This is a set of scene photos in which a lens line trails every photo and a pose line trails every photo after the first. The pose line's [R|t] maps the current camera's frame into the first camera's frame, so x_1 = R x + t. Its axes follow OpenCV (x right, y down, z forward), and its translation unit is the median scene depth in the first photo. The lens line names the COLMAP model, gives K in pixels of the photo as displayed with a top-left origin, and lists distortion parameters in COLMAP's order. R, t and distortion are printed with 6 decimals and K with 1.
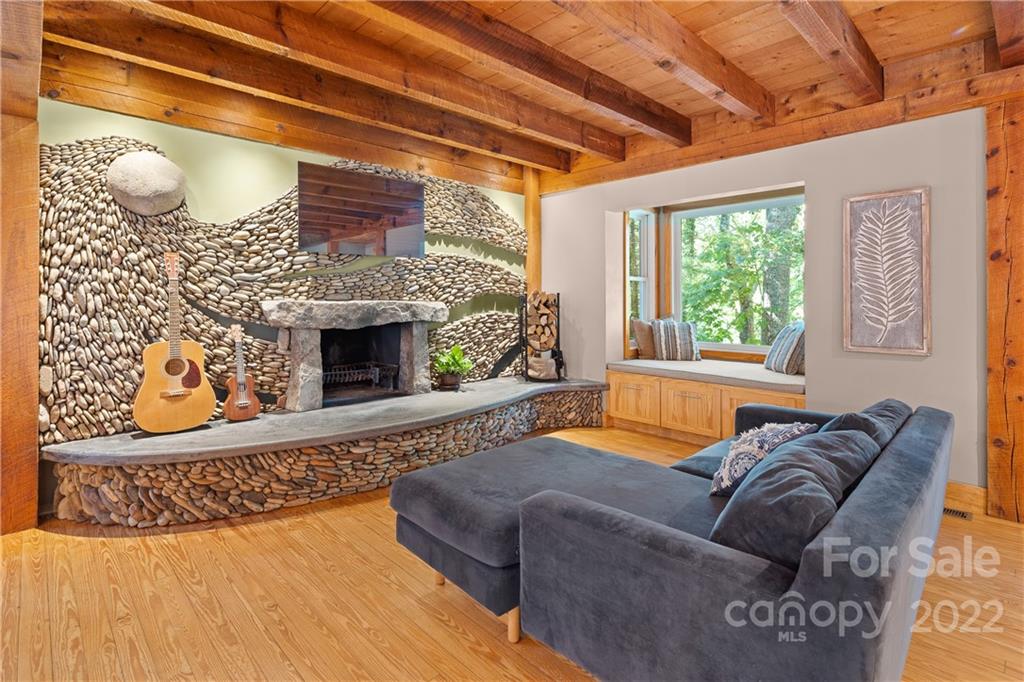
lens RADIAL K [[502.0, 0, 508.7], [0, 502.0, 298.0], [0, 0, 1]] dist [0.002423, 0.000143]
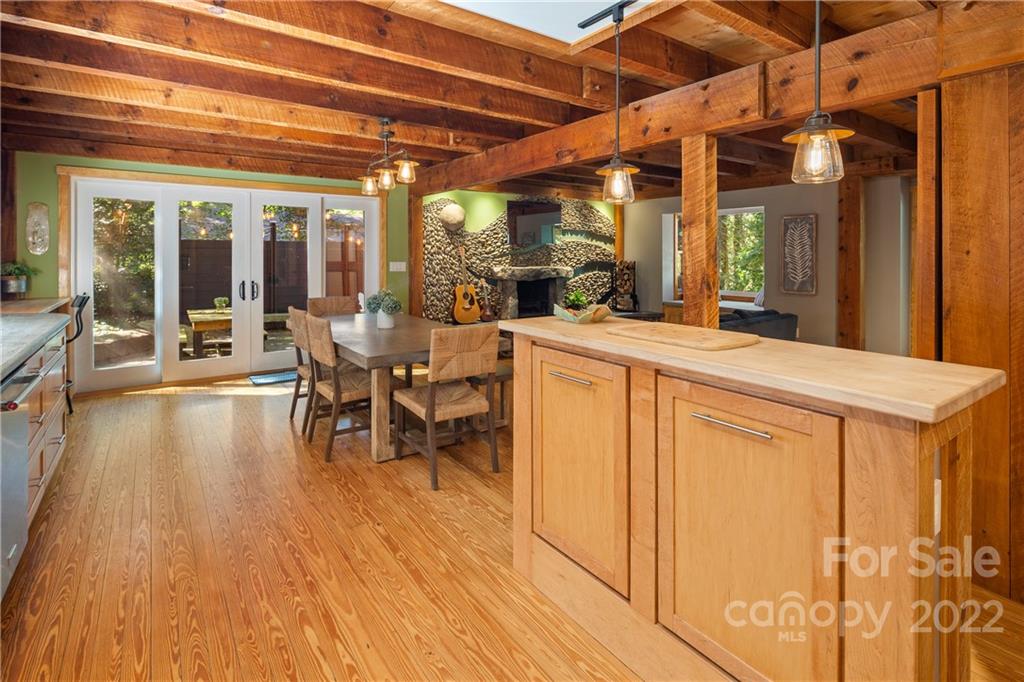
lens RADIAL K [[505.2, 0, 507.5], [0, 505.2, 256.6], [0, 0, 1]] dist [0.001181, 0.000033]
pose [[0.989108, -0.000644, -0.147191, -0.092300], [0.001412, 0.999986, 0.005116, -0.041751], [0.147185, -0.005268, 0.989095, -0.929380]]
